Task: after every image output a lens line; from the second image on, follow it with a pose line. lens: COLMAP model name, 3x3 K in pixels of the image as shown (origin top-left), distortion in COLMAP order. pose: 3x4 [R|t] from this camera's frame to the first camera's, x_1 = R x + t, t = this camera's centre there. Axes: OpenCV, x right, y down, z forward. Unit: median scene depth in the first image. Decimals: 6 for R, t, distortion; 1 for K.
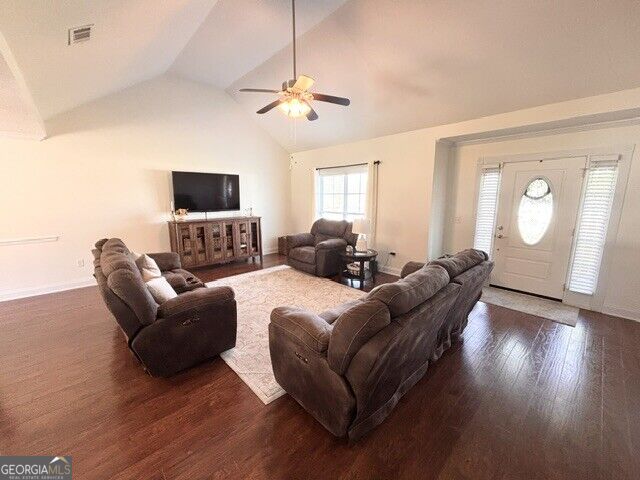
lens RADIAL K [[261.1, 0, 320.0], [0, 261.1, 240.0], [0, 0, 1]] dist [0.000844, -0.000402]
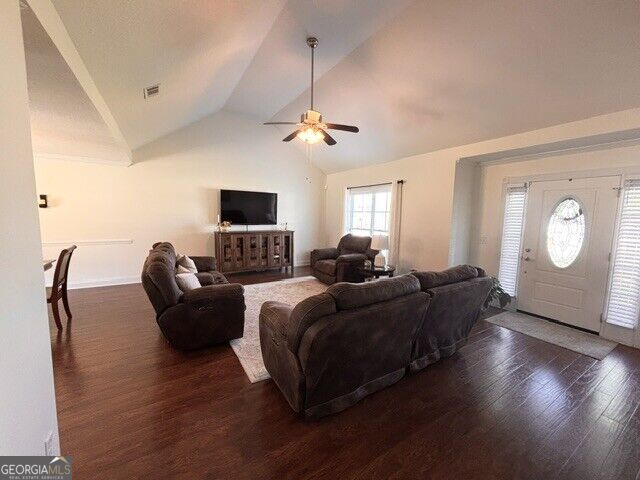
lens RADIAL K [[261.1, 0, 320.0], [0, 261.1, 240.0], [0, 0, 1]] dist [0.000844, -0.000402]
pose [[0.980699, 0.040707, -0.191240, 0.133544], [-0.053921, 0.996466, -0.064405, 0.019922], [0.187943, 0.073473, 0.979428, -0.067949]]
